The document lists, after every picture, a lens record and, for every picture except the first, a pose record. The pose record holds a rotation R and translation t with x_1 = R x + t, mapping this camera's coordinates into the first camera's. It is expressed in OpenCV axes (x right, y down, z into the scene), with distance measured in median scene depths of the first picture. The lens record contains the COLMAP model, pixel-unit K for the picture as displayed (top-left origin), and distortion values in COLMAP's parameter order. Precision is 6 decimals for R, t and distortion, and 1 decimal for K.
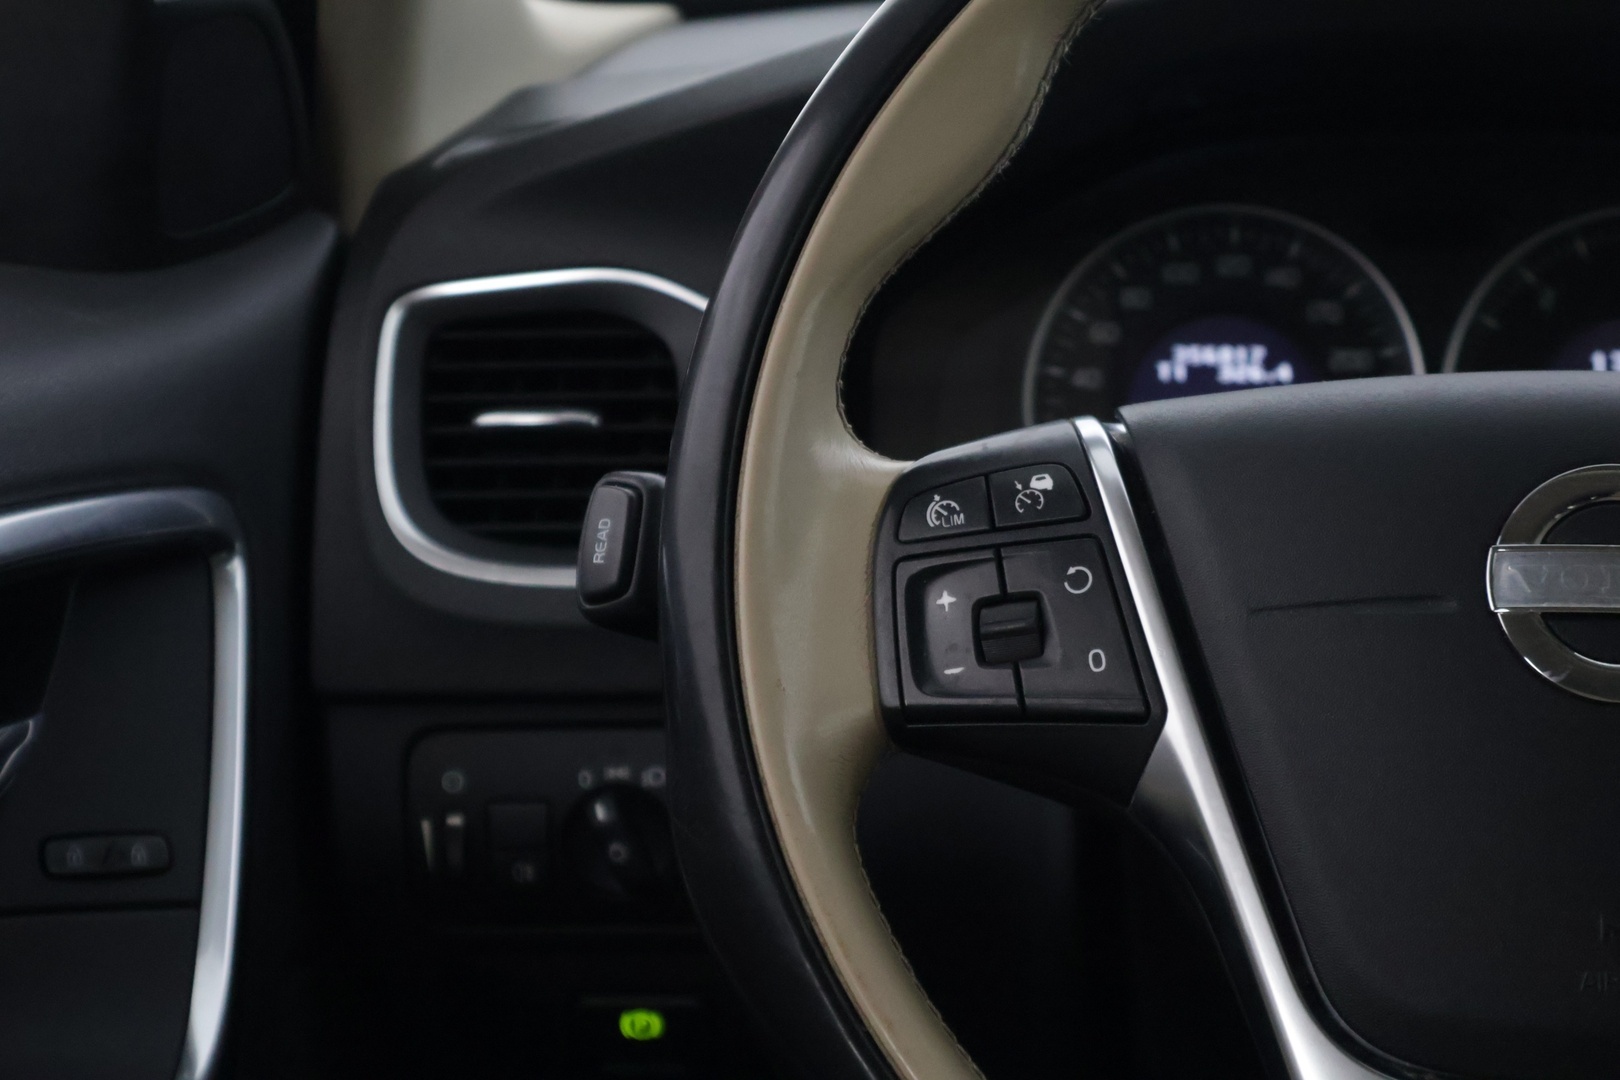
lens RADIAL K [[3311.0, 0, 801.9], [0, 3311.0, 543.8], [0, 0, 1]] dist [-0.009915, 0.000000]
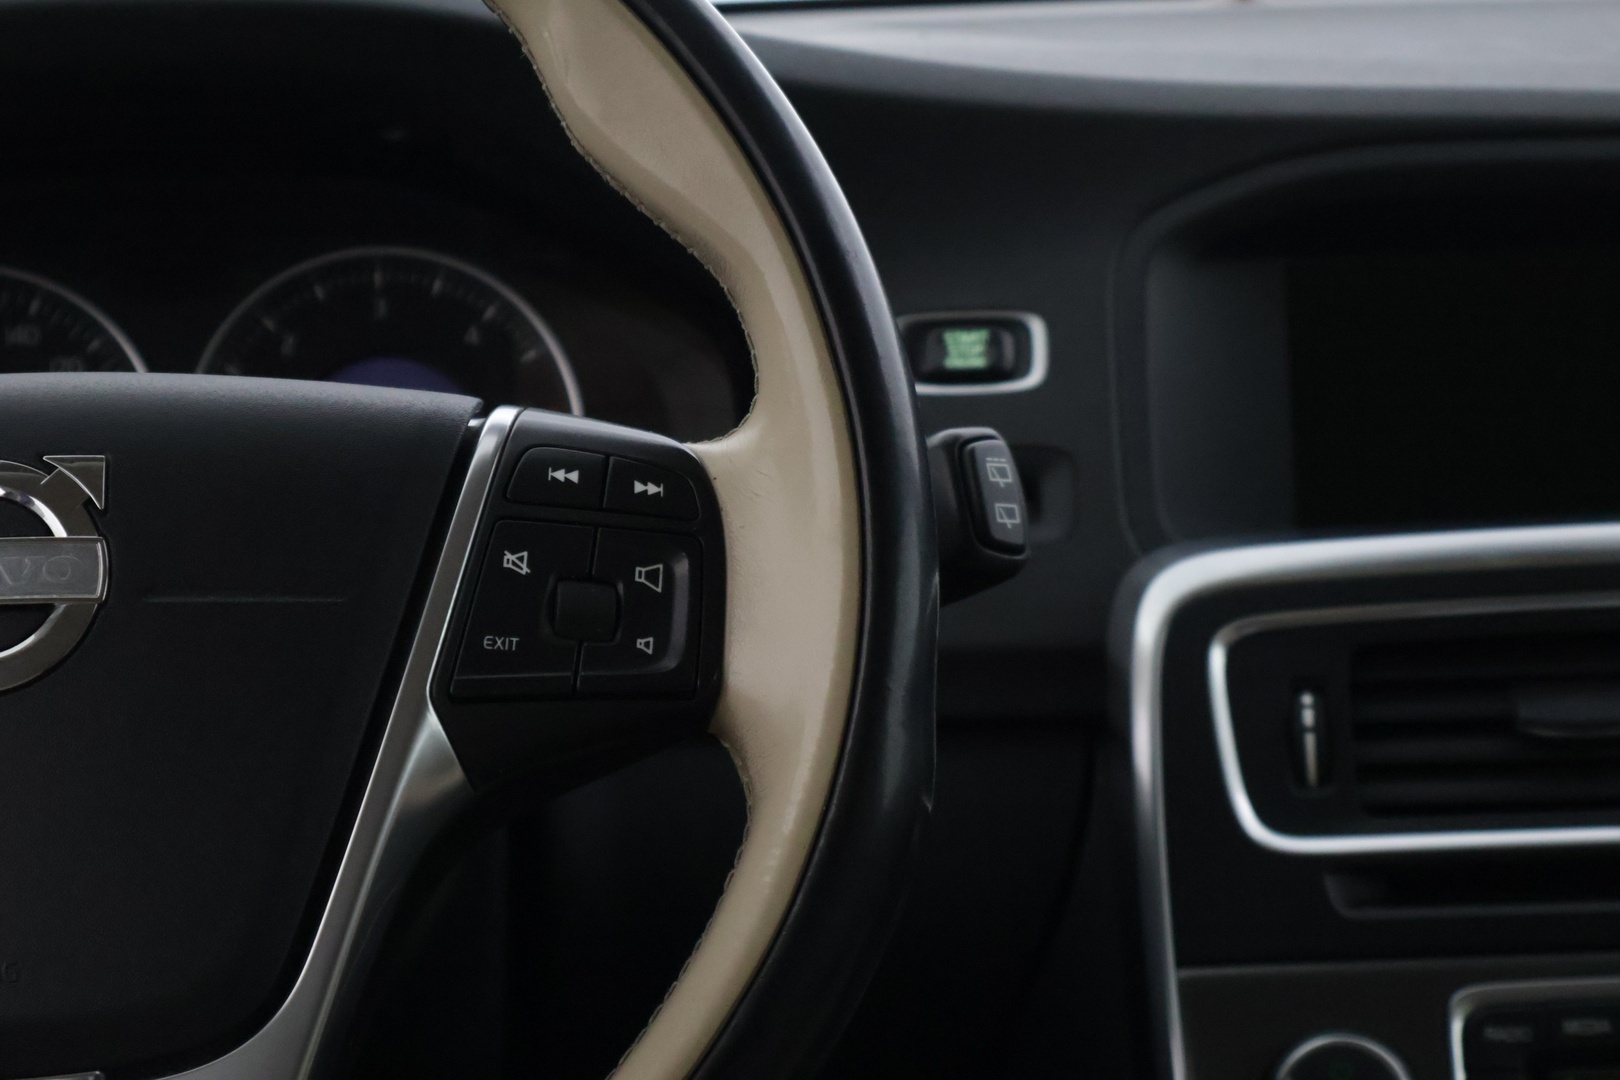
lens RADIAL K [[3311.0, 0, 819.5], [0, 3311.0, 542.3], [0, 0, 1]] dist [-0.009915, 0.000000]
pose [[0.984267, -0.055725, 0.167668, 0.228179], [0.063459, 0.997137, -0.041125, 0.040562], [-0.164897, 0.051118, 0.984985, -0.016134]]
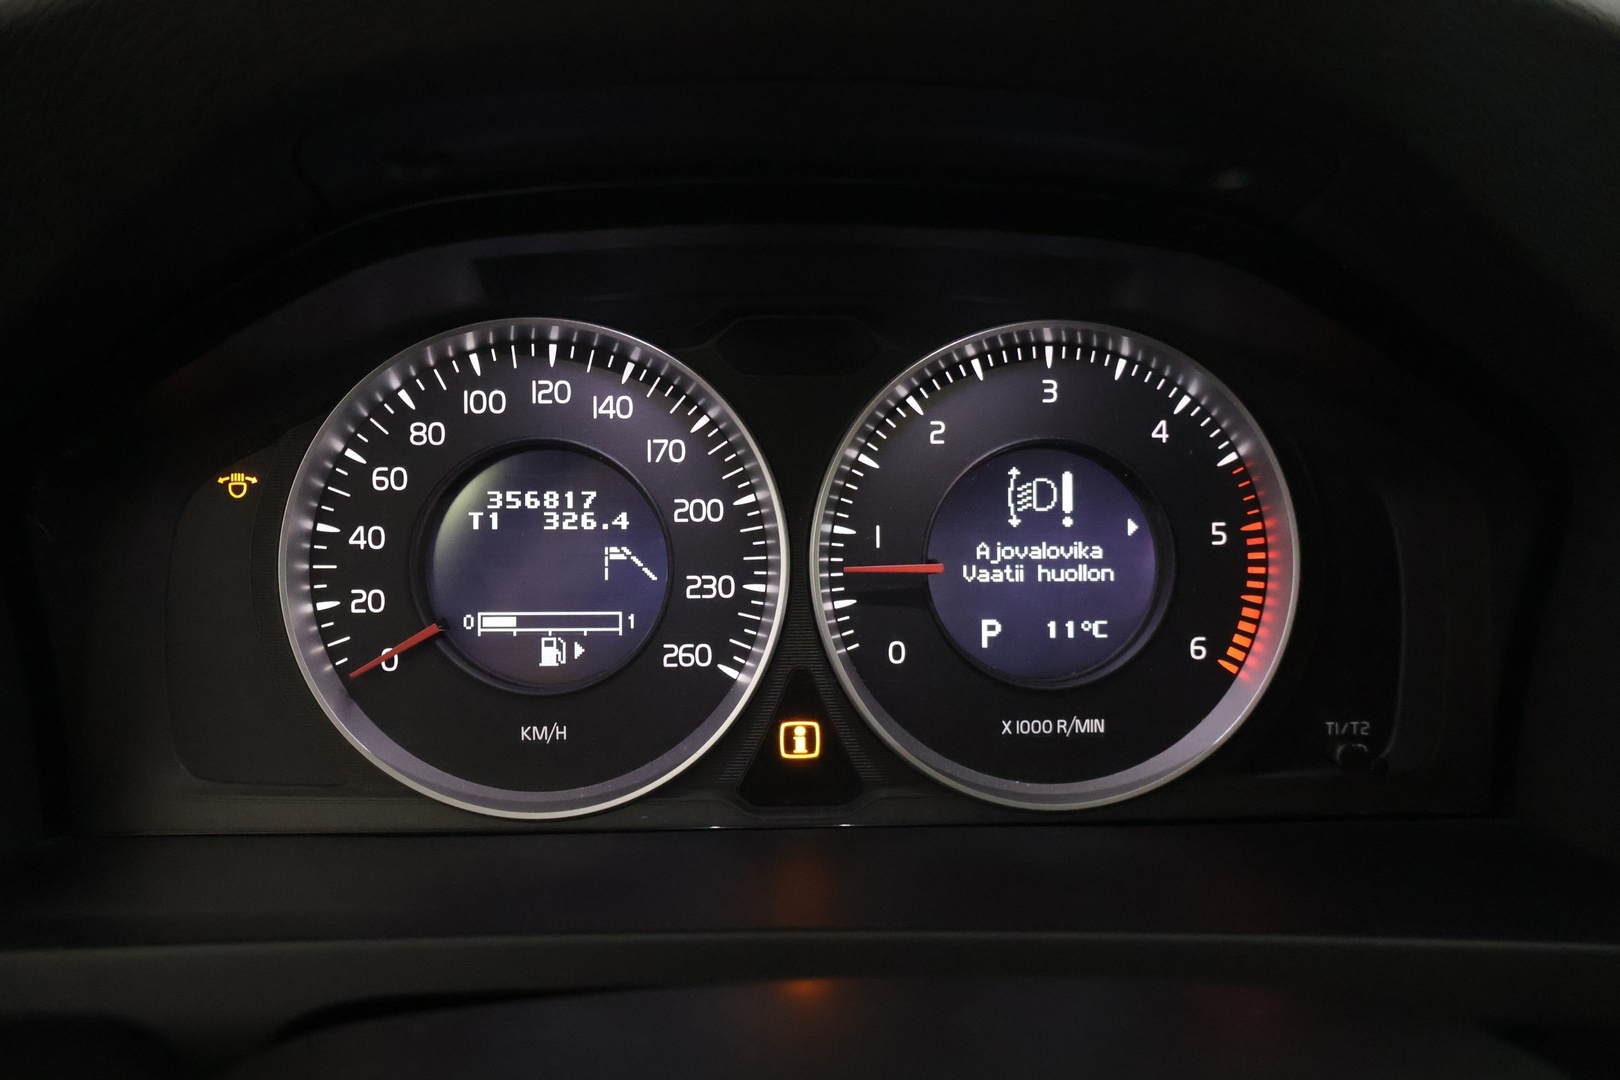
lens RADIAL K [[1376.9, 0, 801.6], [0, 1376.9, 538.8], [0, 0, 1]] dist [-0.005272, 0.040005]
pose [[0.989049, -0.027762, 0.144952, 0.153079], [0.011819, 0.993893, 0.109715, -0.091991], [-0.147113, -0.106801, 0.983337, 0.719328]]
